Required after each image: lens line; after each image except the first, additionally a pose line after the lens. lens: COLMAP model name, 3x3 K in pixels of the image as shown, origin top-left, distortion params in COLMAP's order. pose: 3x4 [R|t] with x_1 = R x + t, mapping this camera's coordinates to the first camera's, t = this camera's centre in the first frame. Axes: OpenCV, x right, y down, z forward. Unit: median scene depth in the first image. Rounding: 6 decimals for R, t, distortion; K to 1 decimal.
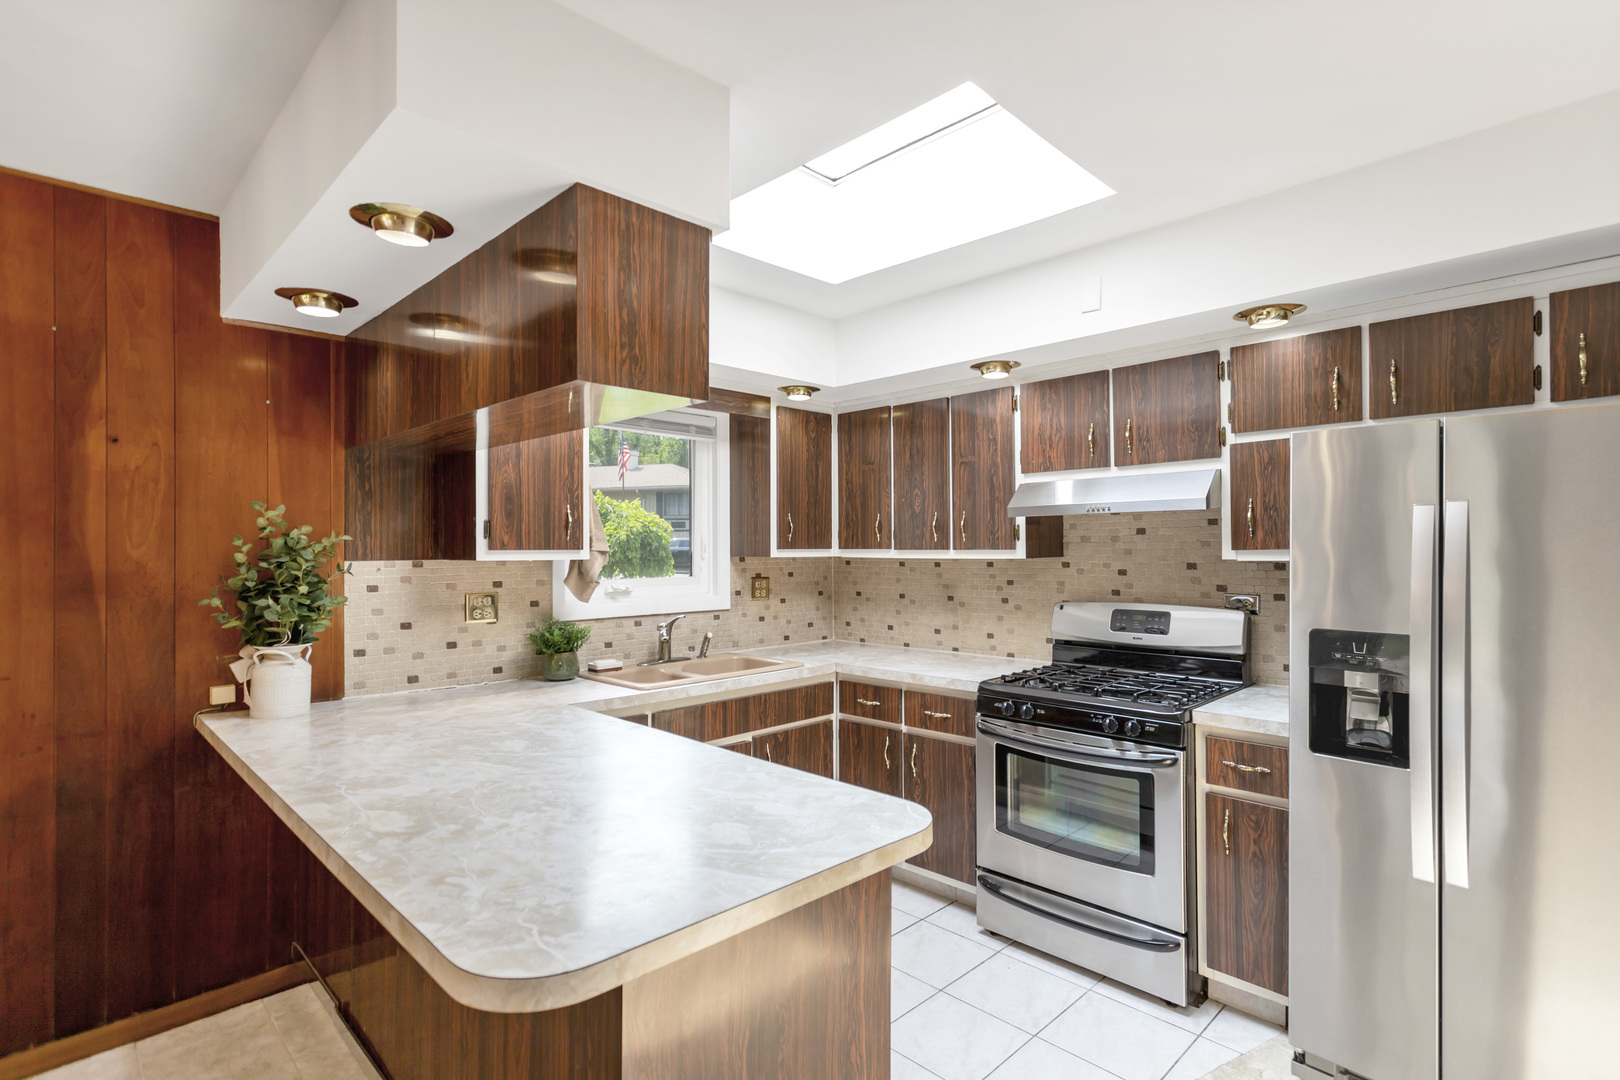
lens RADIAL K [[793.0, 0, 810.1], [0, 793.0, 552.5], [0, 0, 1]] dist [0.000624, -0.000222]
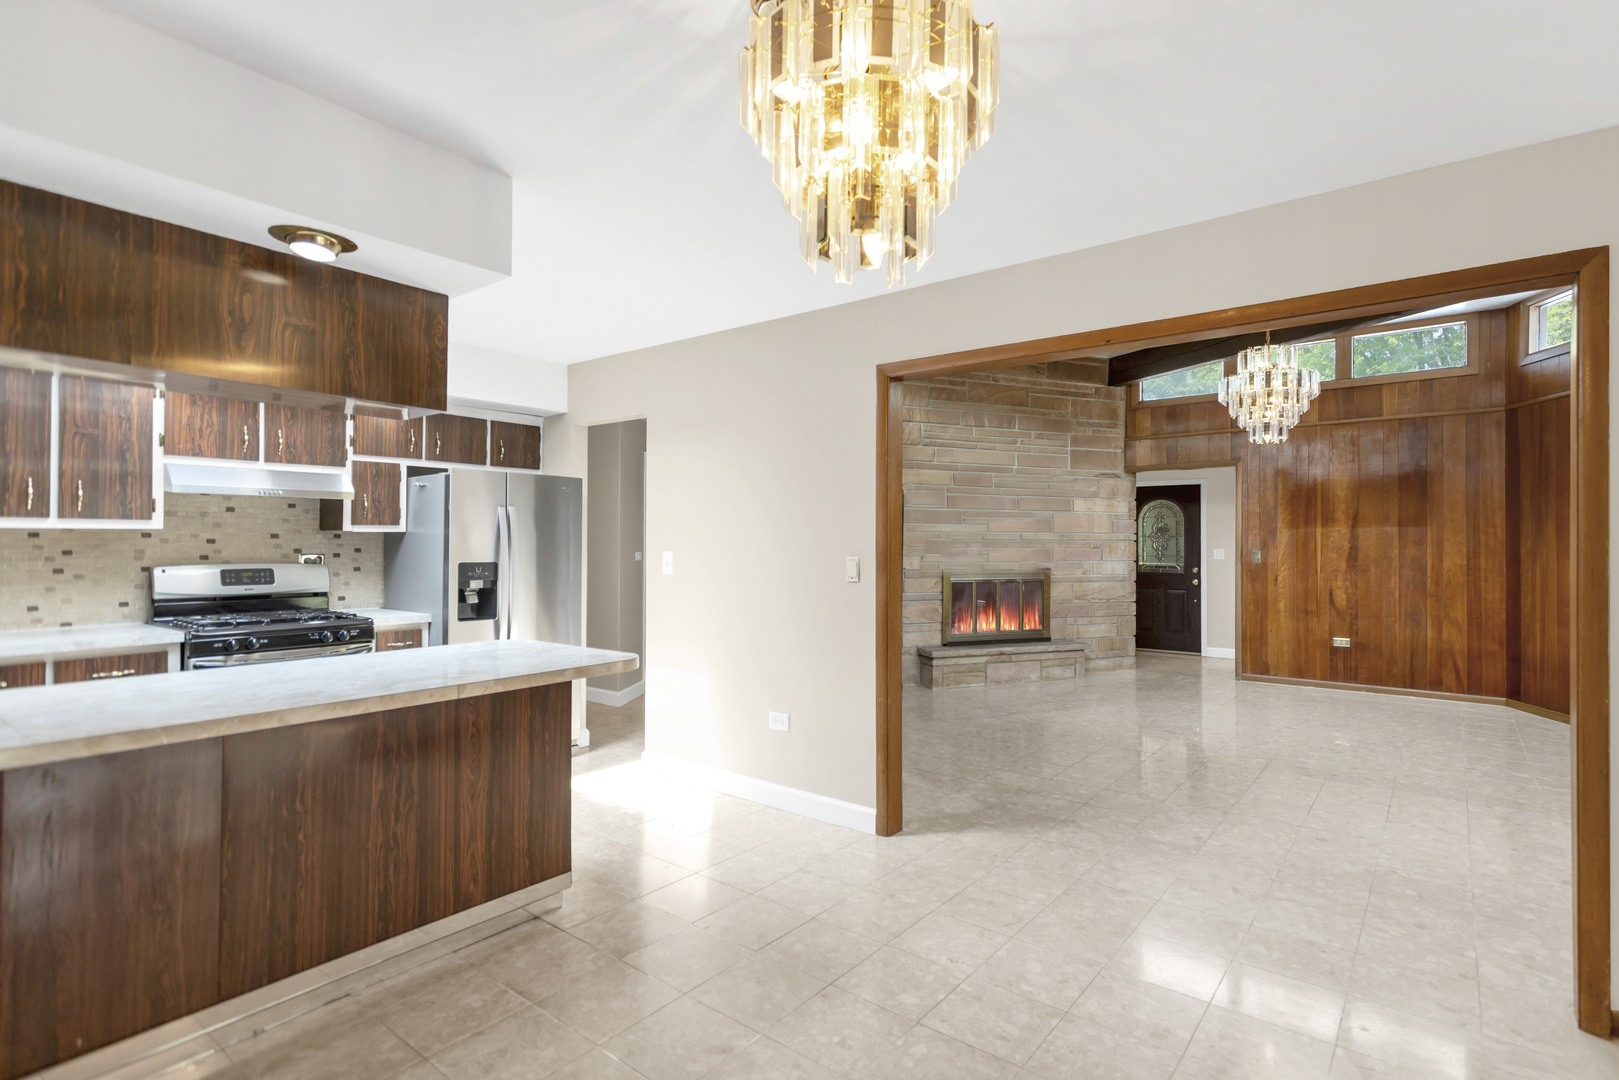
lens RADIAL K [[792.5, 0, 810.1], [0, 792.5, 540.6], [0, 0, 1]] dist [0.000624, -0.000222]
pose [[-0.110972, 0.010069, 0.993773, -0.982504], [0.000362, 0.999949, -0.010091, 0.037845], [-0.993823, -0.000760, -0.110970, 0.197269]]
